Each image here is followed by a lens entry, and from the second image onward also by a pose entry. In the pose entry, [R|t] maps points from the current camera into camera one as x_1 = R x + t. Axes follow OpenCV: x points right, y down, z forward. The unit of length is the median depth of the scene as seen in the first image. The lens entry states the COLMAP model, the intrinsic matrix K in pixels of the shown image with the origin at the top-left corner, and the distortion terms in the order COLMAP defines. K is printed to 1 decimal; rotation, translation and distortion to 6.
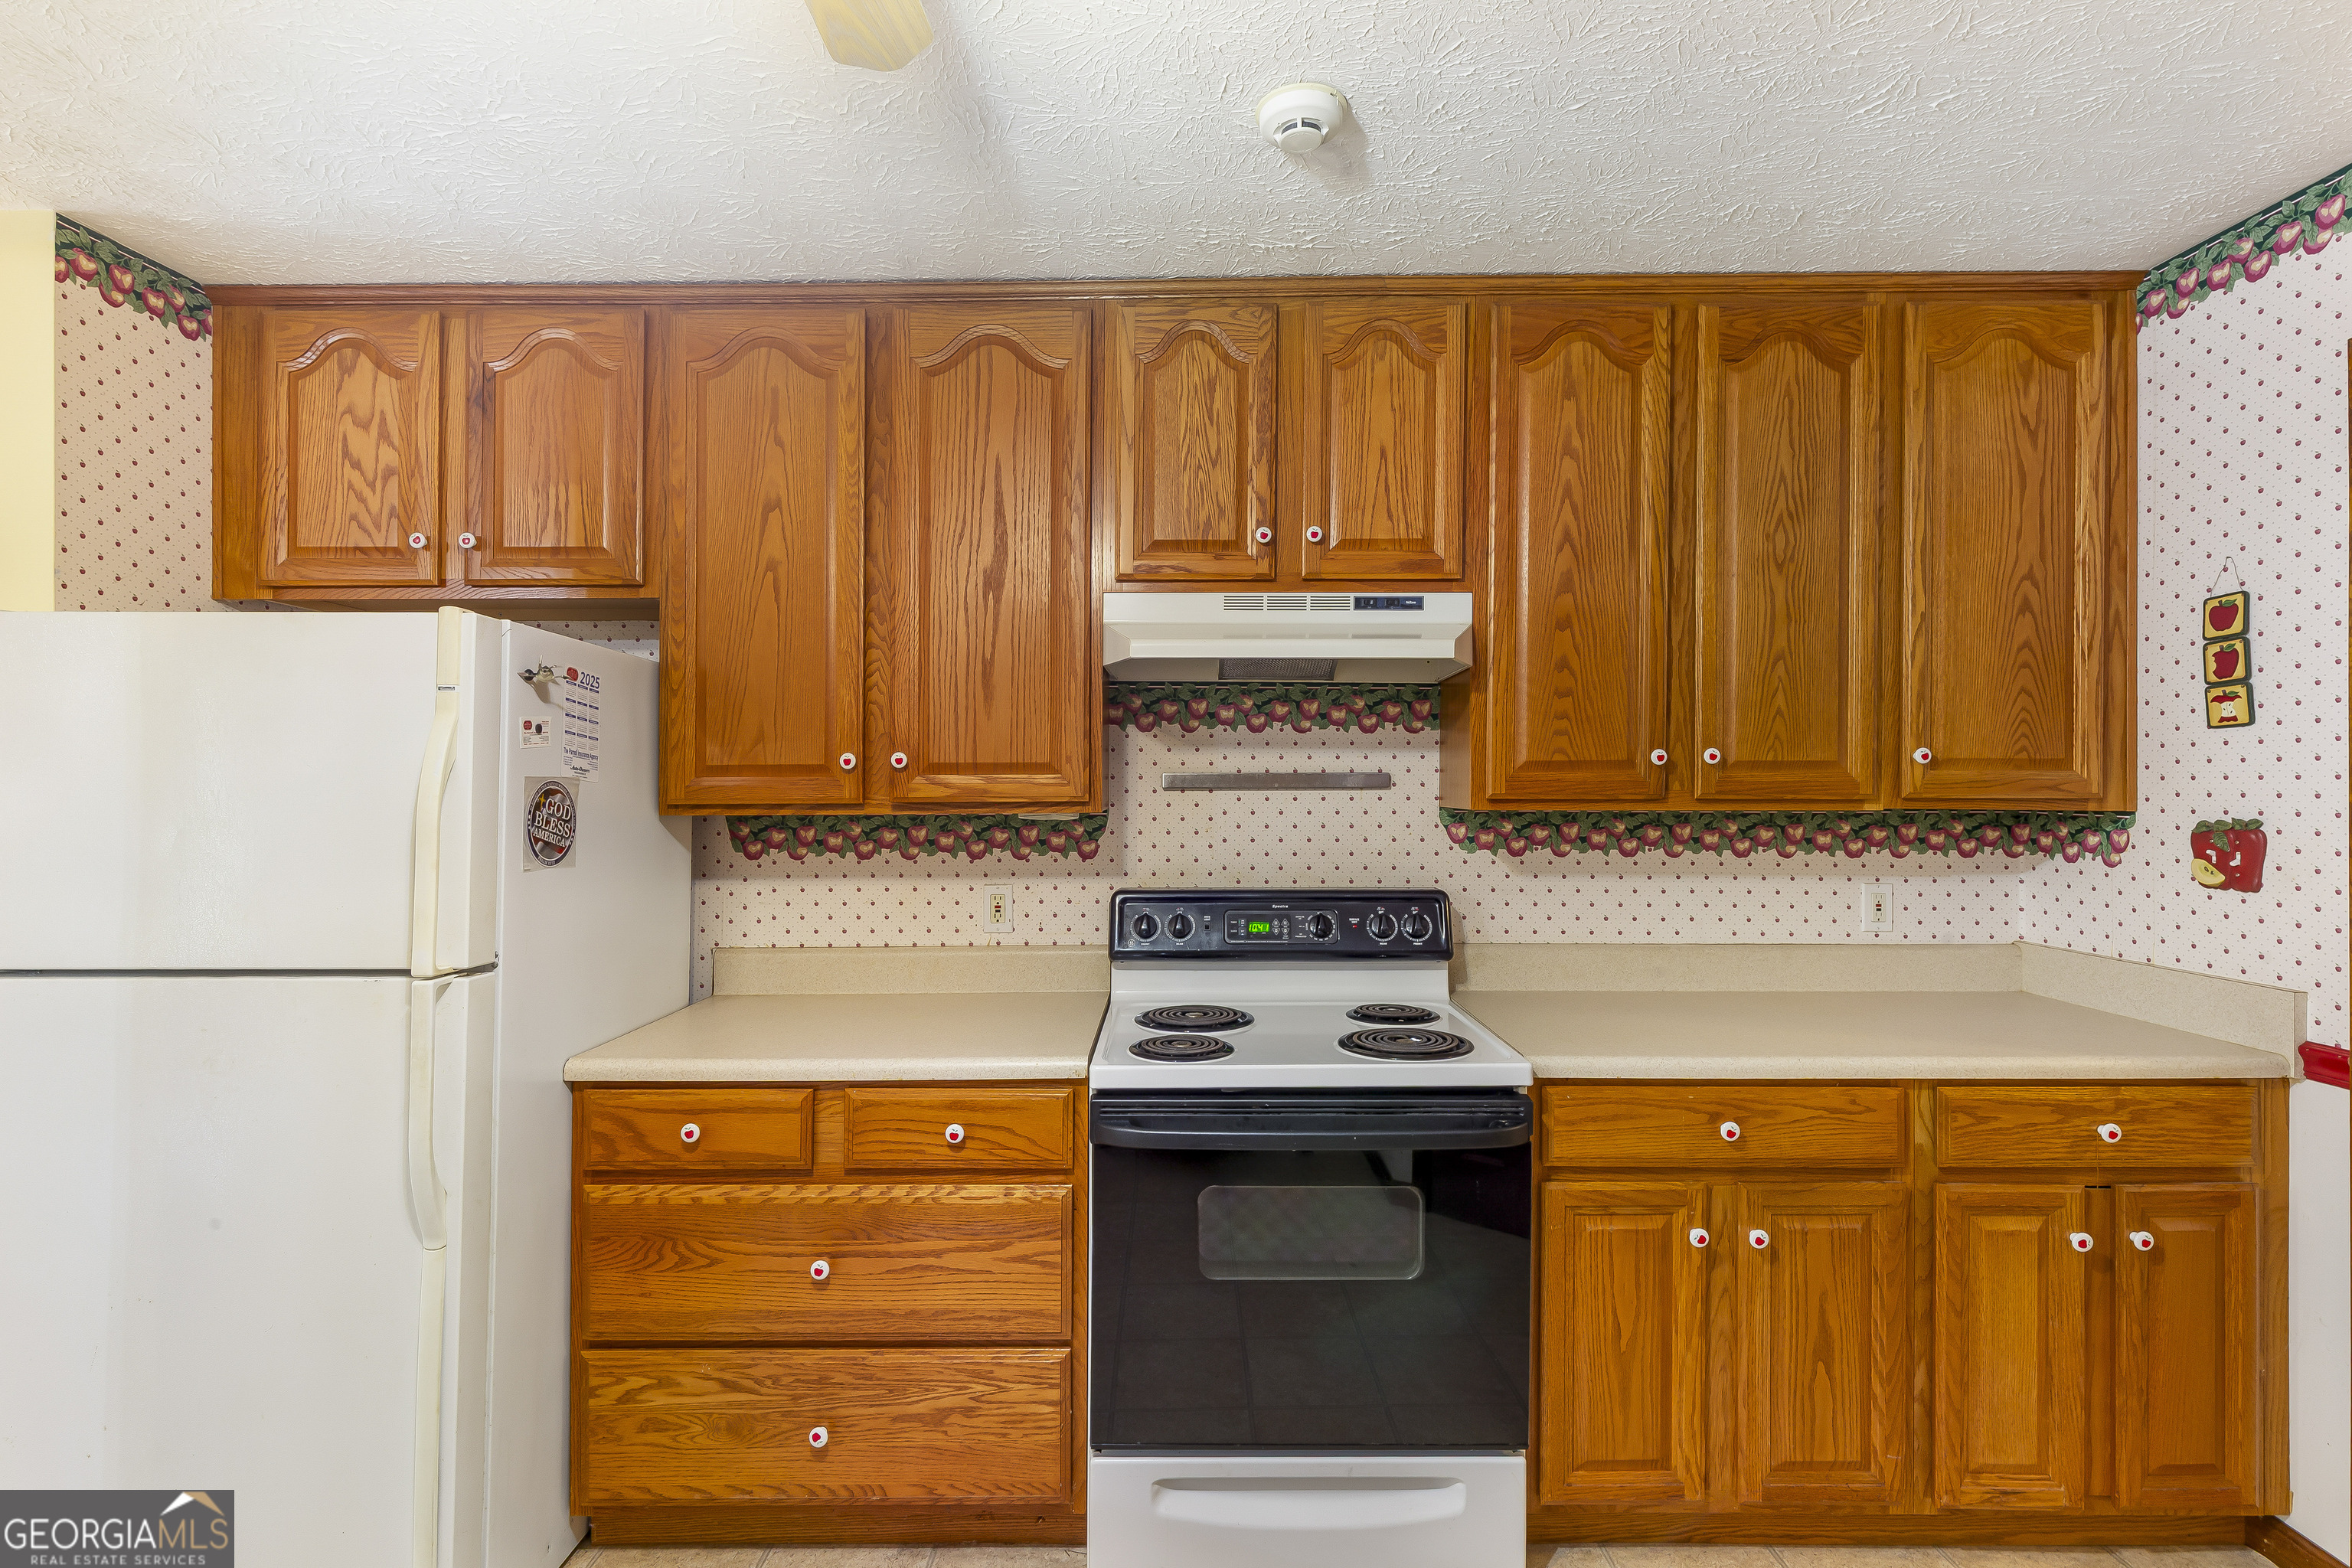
lens RADIAL K [[1096.9, 0, 1174.4], [0, 1096.9, 775.9], [0, 0, 1]] dist [0.005319, 0.000025]
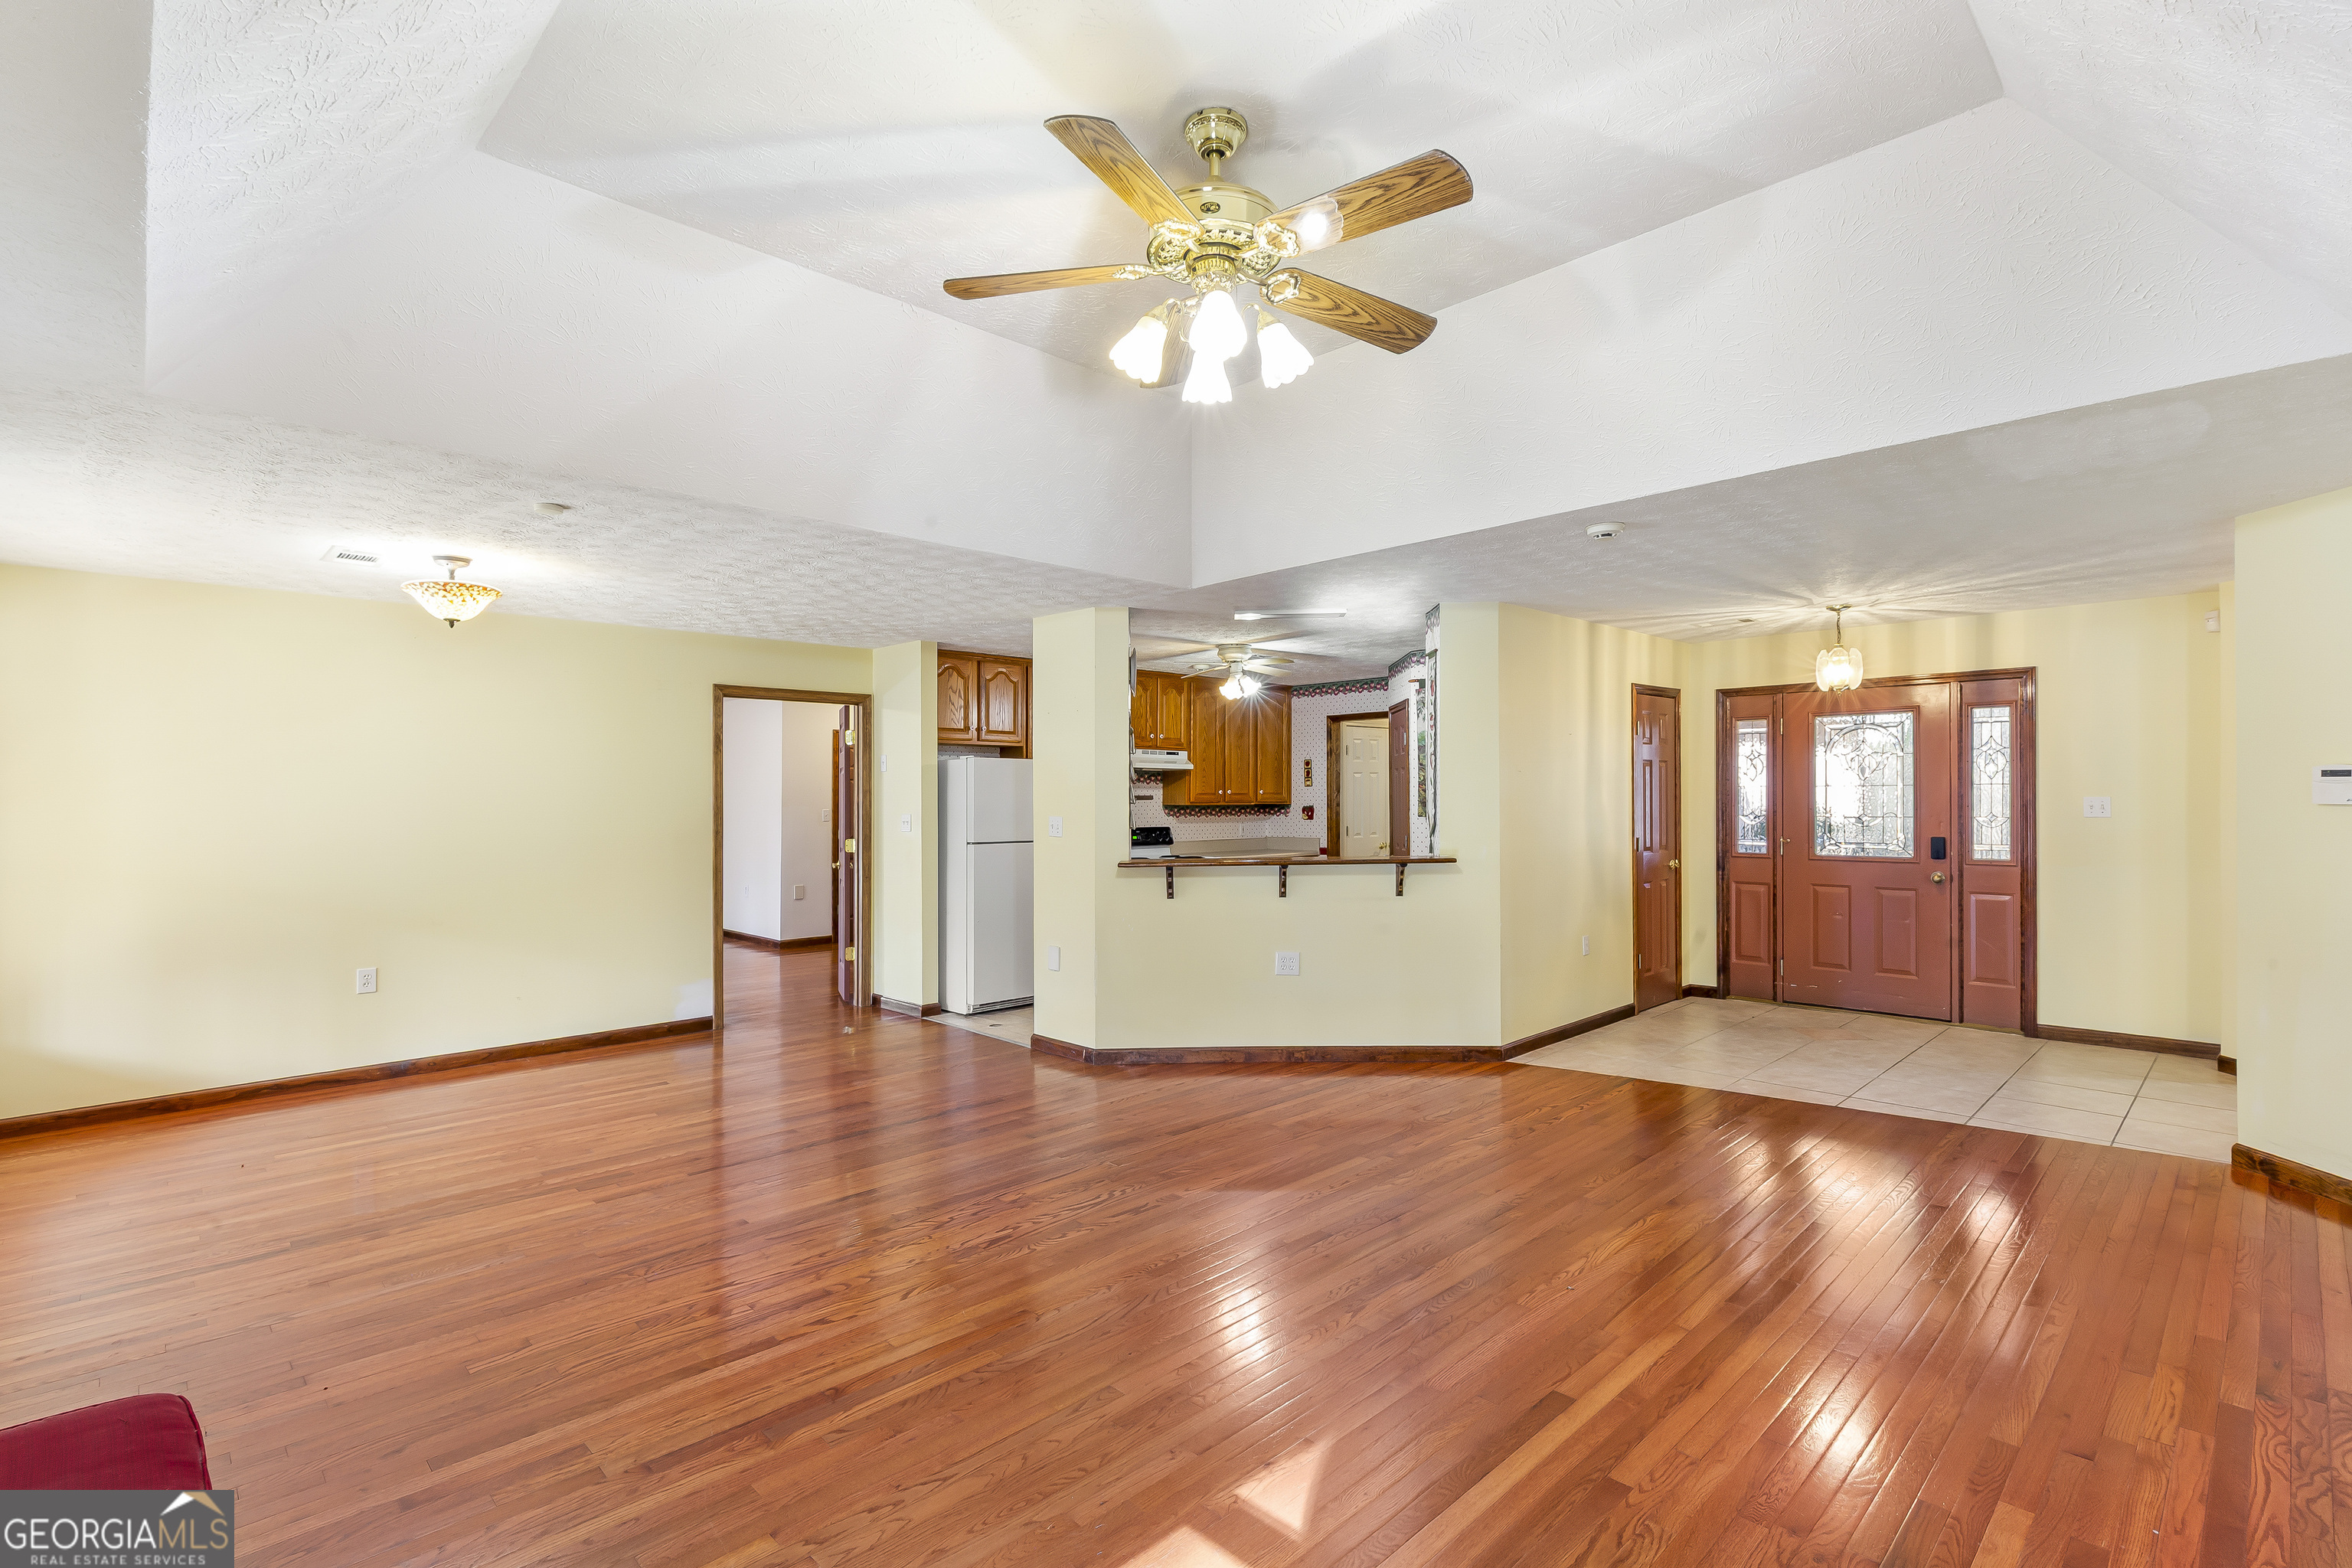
lens RADIAL K [[1096.9, 0, 1179.9], [0, 1096.9, 777.3], [0, 0, 1]] dist [0.005319, 0.000025]
pose [[0.716614, 0.013278, 0.697343, -2.596974], [-0.004253, 0.999883, -0.014668, -0.010400], [-0.697457, 0.007546, 0.716587, -1.907242]]
